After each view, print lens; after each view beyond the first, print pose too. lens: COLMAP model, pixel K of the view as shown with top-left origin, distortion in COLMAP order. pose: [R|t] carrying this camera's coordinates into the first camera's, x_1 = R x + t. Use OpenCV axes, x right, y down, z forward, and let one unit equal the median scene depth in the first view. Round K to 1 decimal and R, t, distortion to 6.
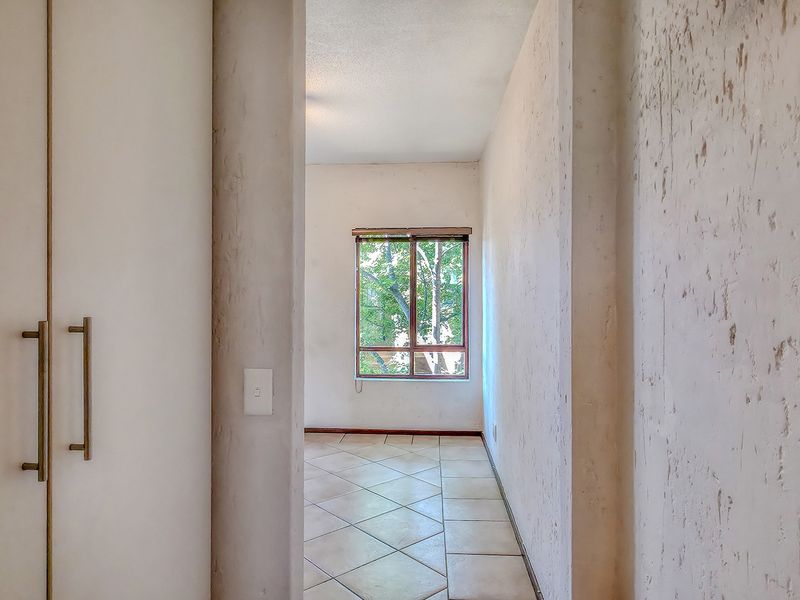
lens RADIAL K [[542.3, 0, 404.8], [0, 542.3, 301.1], [0, 0, 1]] dist [0.001437, 0.001237]
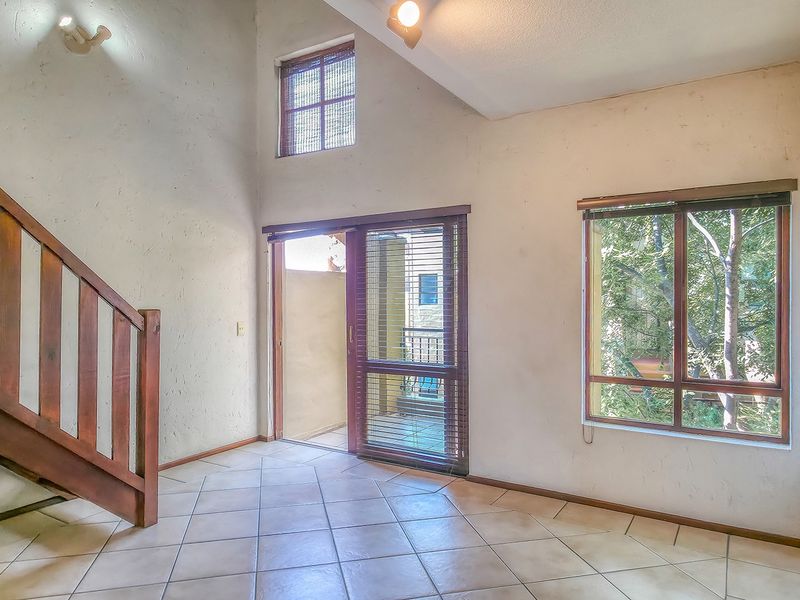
lens RADIAL K [[557.9, 0, 394.2], [0, 557.9, 304.4], [0, 0, 1]] dist [0.009205, -0.001590]
pose [[0.879268, 0.001321, -0.476325, 0.030303], [0.002039, 0.999977, 0.006537, -0.007932], [0.476323, -0.006719, 0.879245, 0.258874]]
